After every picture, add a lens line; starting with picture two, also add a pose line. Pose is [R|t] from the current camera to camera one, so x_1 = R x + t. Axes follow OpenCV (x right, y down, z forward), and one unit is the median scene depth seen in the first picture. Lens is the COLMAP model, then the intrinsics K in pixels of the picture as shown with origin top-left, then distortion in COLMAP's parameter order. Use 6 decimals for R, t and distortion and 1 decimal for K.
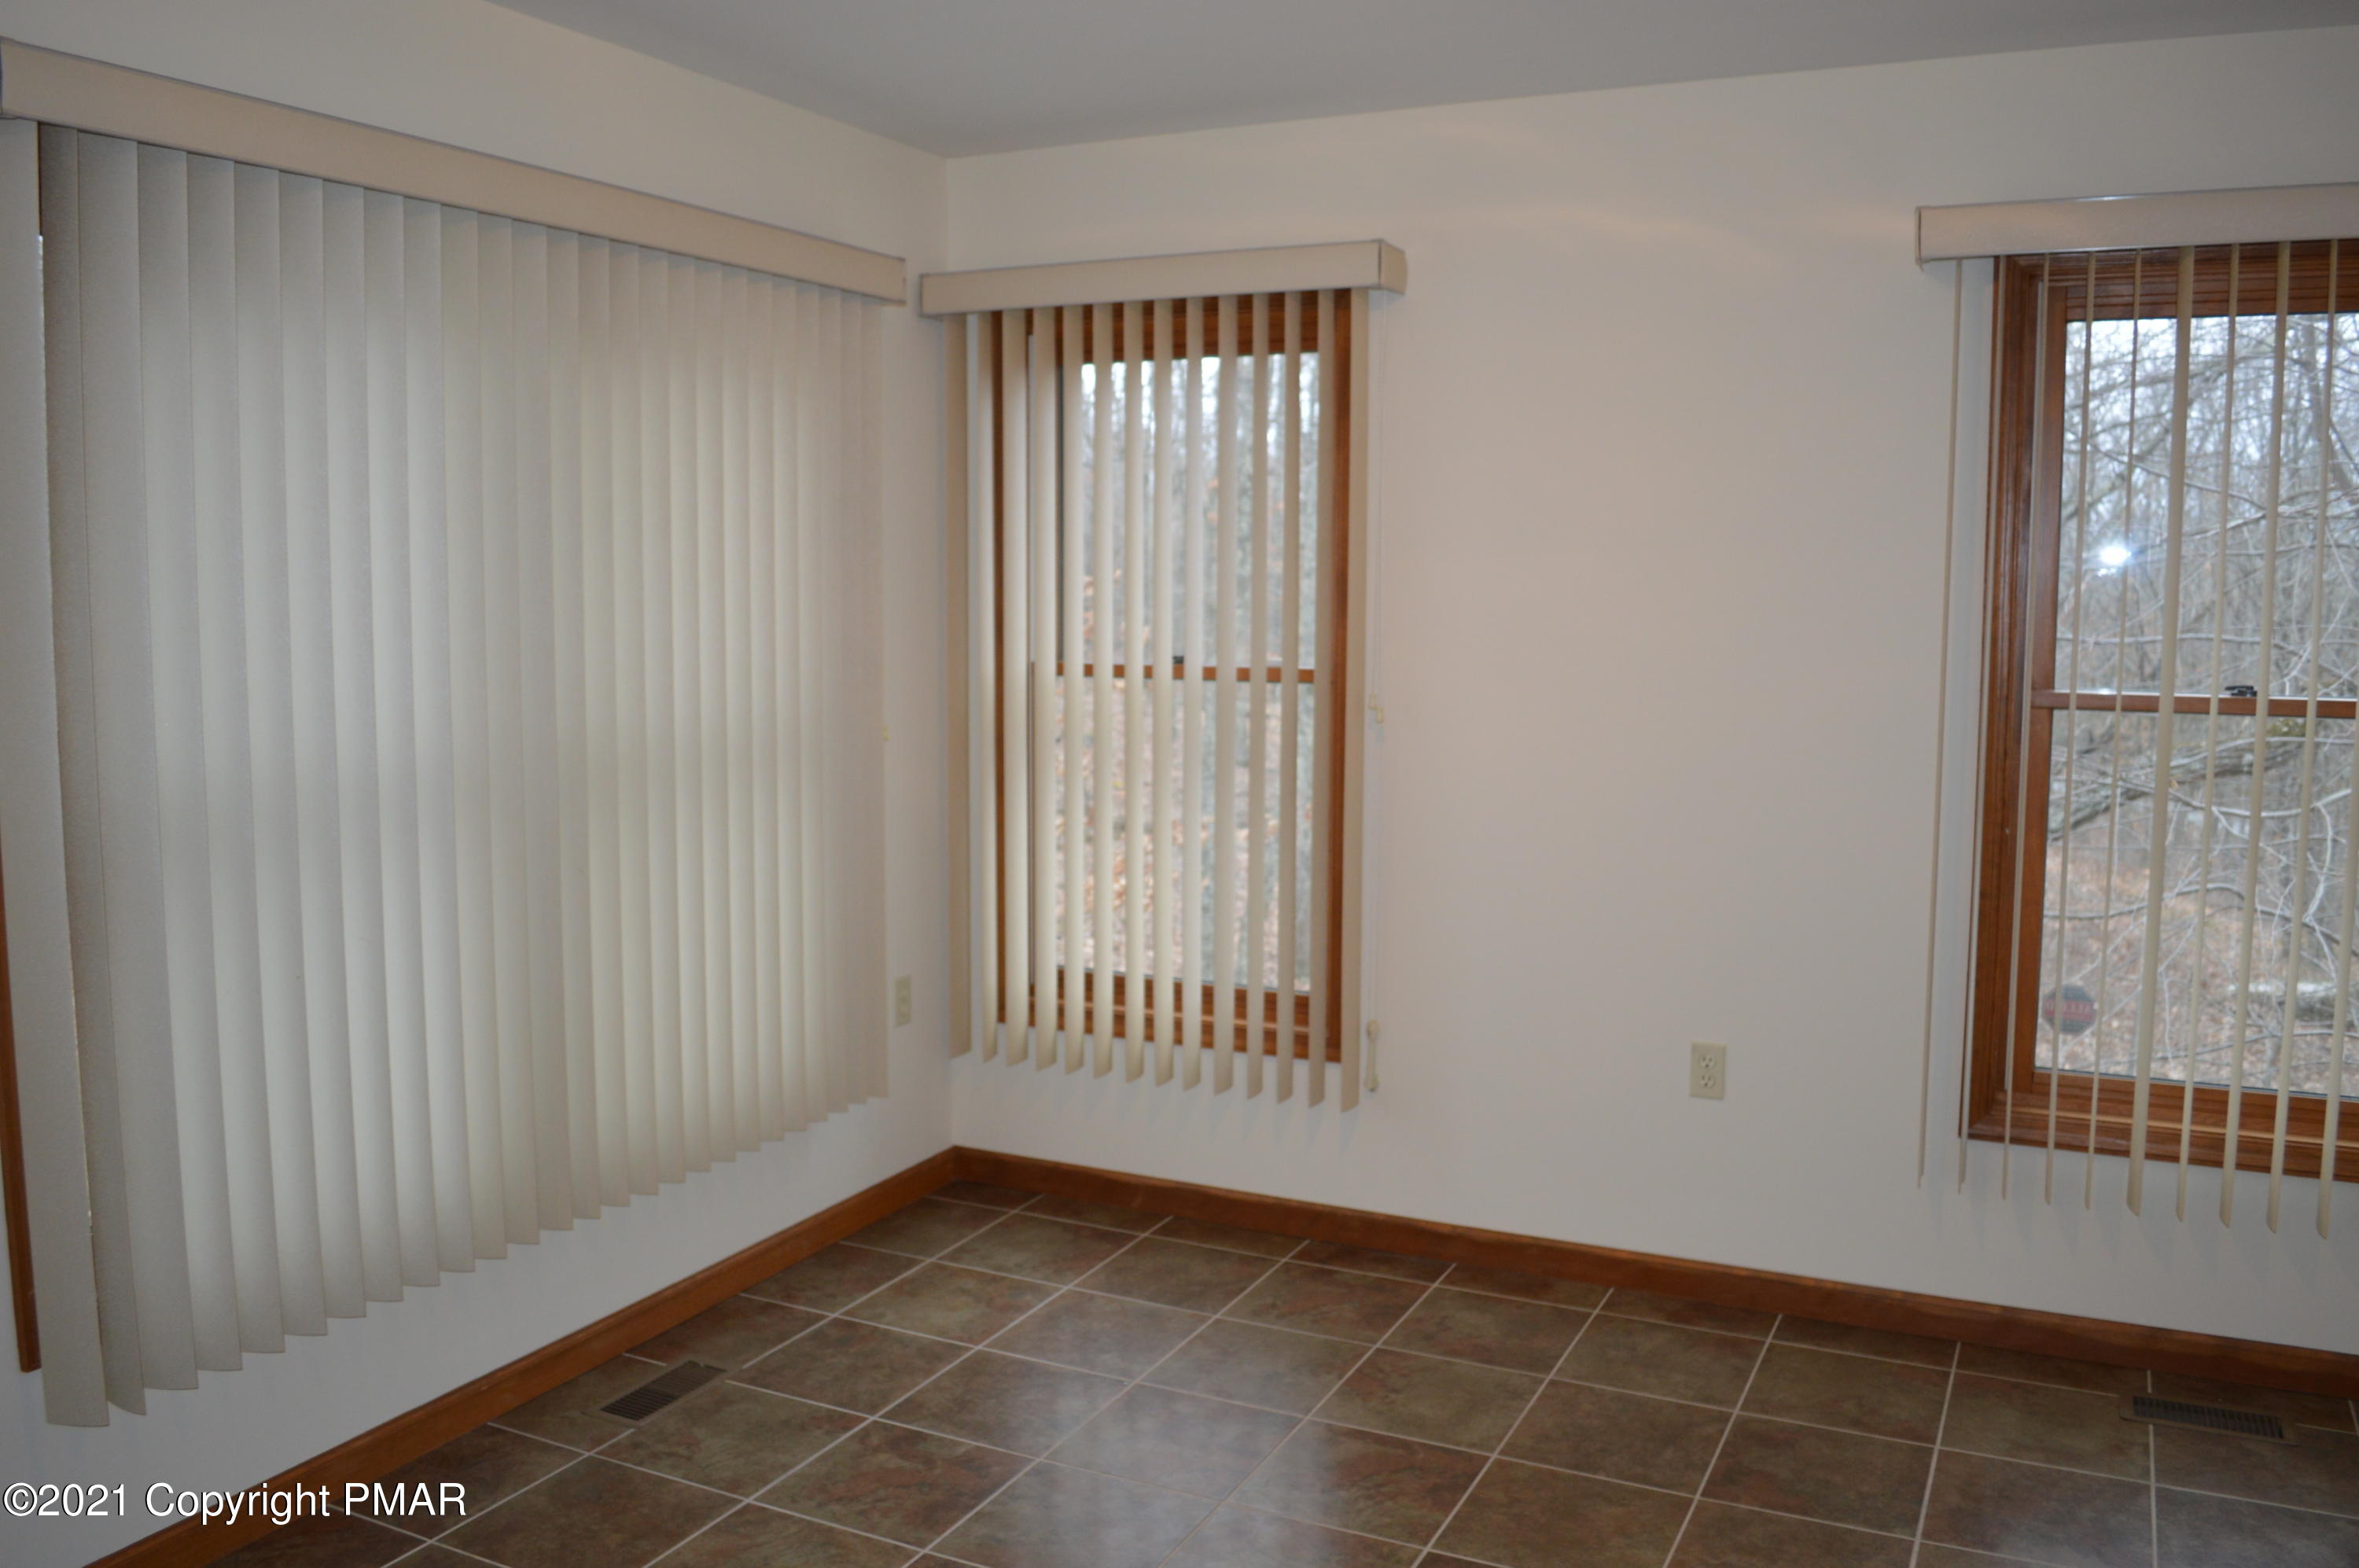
lens RADIAL K [[1888.8, 0, 1199.5], [0, 1888.8, 764.3], [0, 0, 1]] dist [-0.086602, 0.014342]
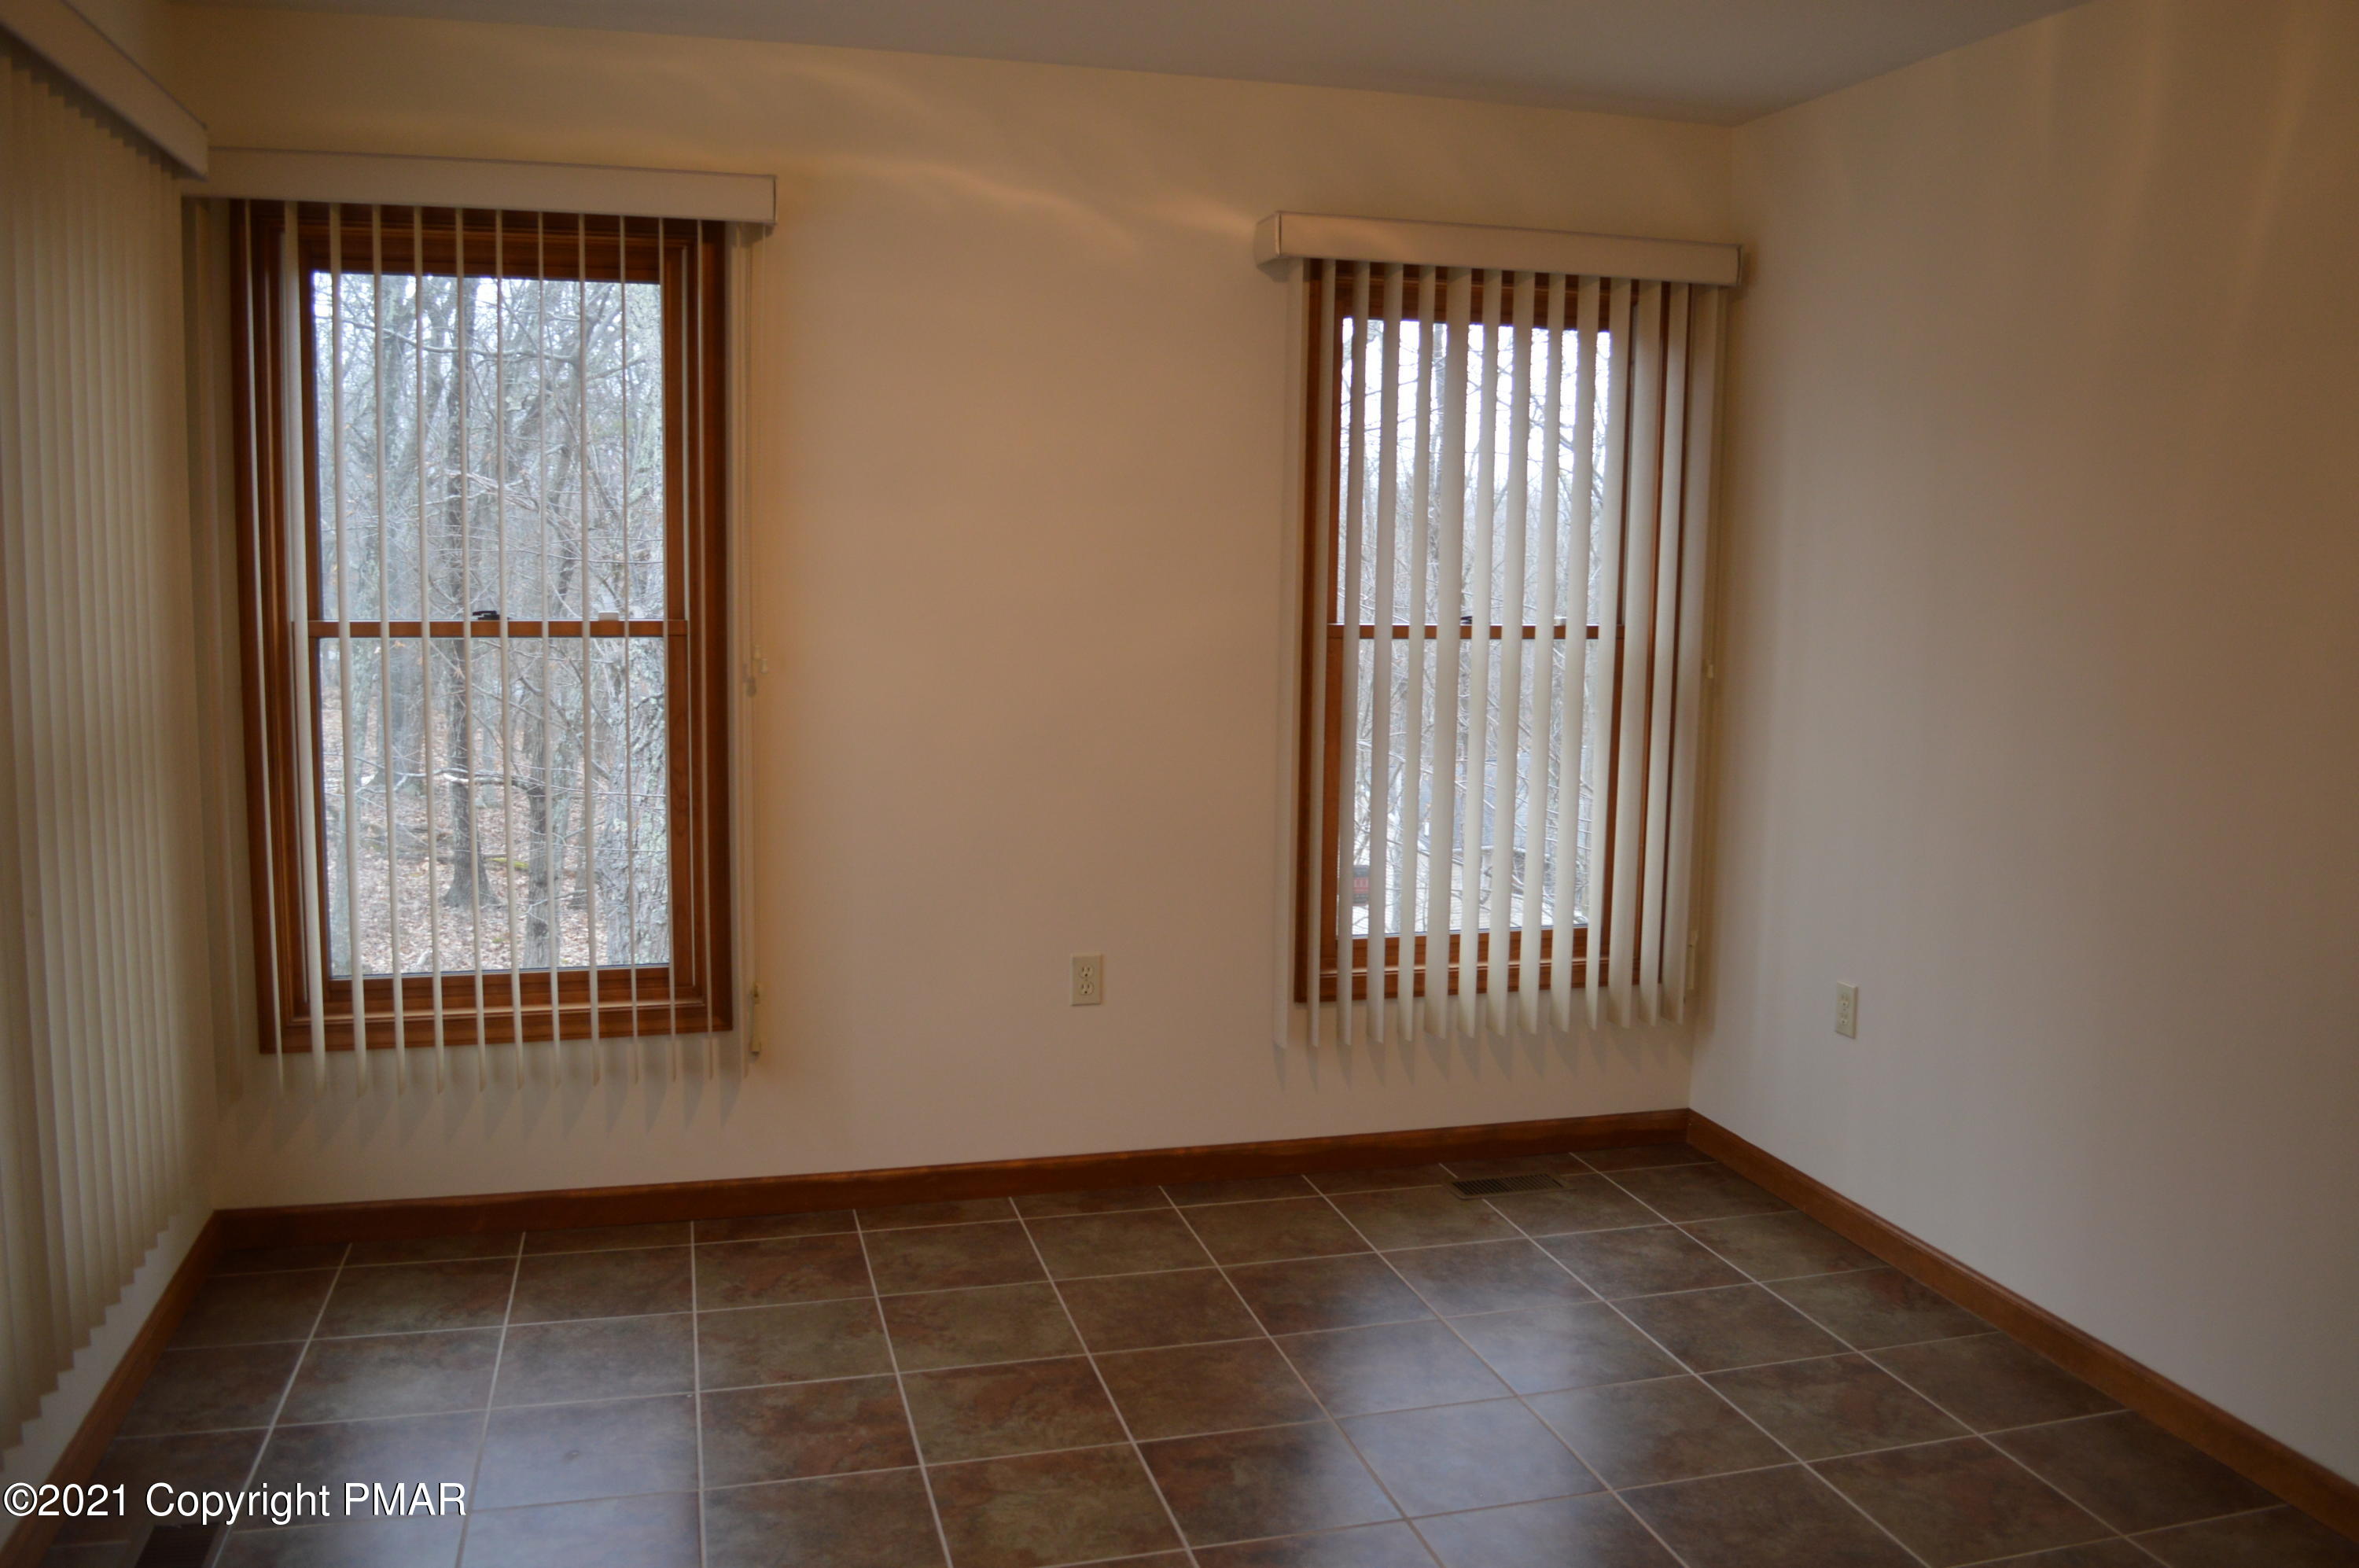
lens RADIAL K [[1888.8, 0, 1199.5], [0, 1888.8, 764.3], [0, 0, 1]] dist [-0.086602, 0.014342]
pose [[0.747087, -0.070335, 0.660994, -0.402185], [0.053828, 0.997522, 0.045306, -0.008087], [-0.662543, 0.001732, 0.749022, 0.133025]]
